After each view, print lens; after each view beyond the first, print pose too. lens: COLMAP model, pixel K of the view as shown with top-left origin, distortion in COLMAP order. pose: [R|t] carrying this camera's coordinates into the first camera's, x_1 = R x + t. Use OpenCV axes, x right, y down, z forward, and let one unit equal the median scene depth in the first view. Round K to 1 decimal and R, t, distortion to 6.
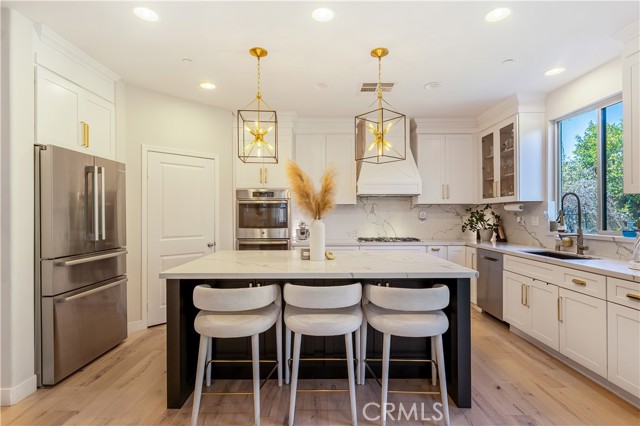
lens RADIAL K [[316.5, 0, 323.8], [0, 316.5, 213.9], [0, 0, 1]] dist [0.004161, 0.000096]
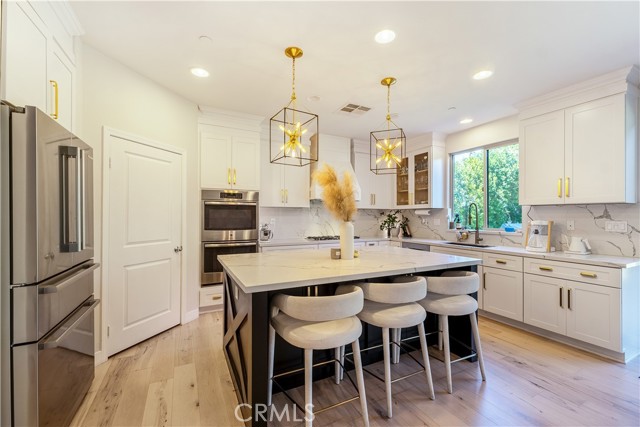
lens RADIAL K [[266.2, 0, 320.1], [0, 266.2, 216.0], [0, 0, 1]] dist [0.004997, 0.000848]
pose [[0.894385, 0.006350, 0.447253, -0.331605], [-0.006843, 0.999976, -0.000514, -0.000067], [-0.447246, -0.002601, 0.894407, 0.143342]]
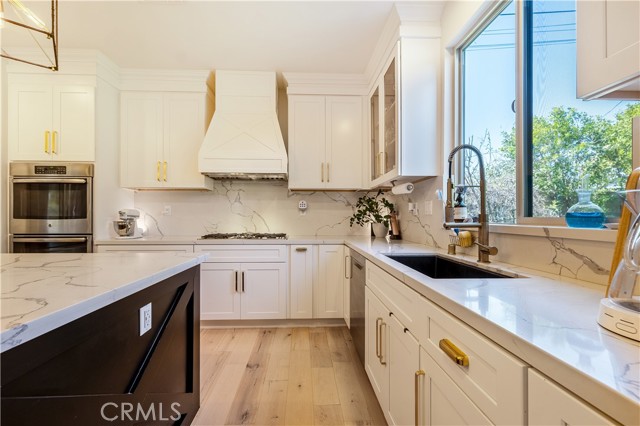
lens RADIAL K [[263.8, 0, 313.9], [0, 263.8, 216.2], [0, 0, 1]] dist [0.003575, 0.000591]
pose [[0.999499, 0.004128, 0.031387, 0.383629], [-0.004098, 0.999991, -0.001029, 0.039290], [-0.031391, 0.000900, 0.999507, 0.427157]]
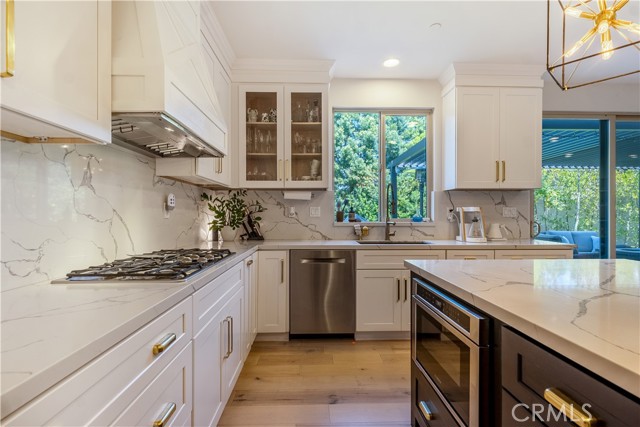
lens RADIAL K [[294.2, 0, 320.4], [0, 294.2, 214.5], [0, 0, 1]] dist [-0.006366, -0.000585]
pose [[-0.011309, 0.002947, 0.999932, -0.160119], [-0.003332, 0.999990, -0.002985, 0.031166], [-0.999930, -0.003365, -0.011299, 0.936643]]
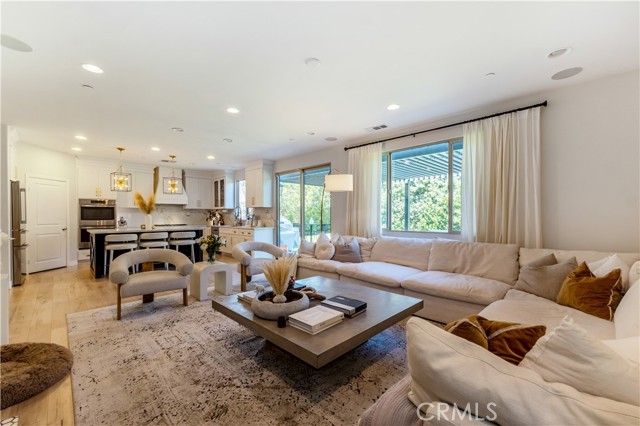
lens RADIAL K [[263.8, 0, 315.1], [0, 263.8, 216.0], [0, 0, 1]] dist [0.003575, 0.000591]
pose [[0.727604, 0.000911, 0.685996, -0.348950], [-0.001181, 0.999999, -0.000075, 0.020687], [-0.685996, -0.000756, 0.727605, -1.078999]]
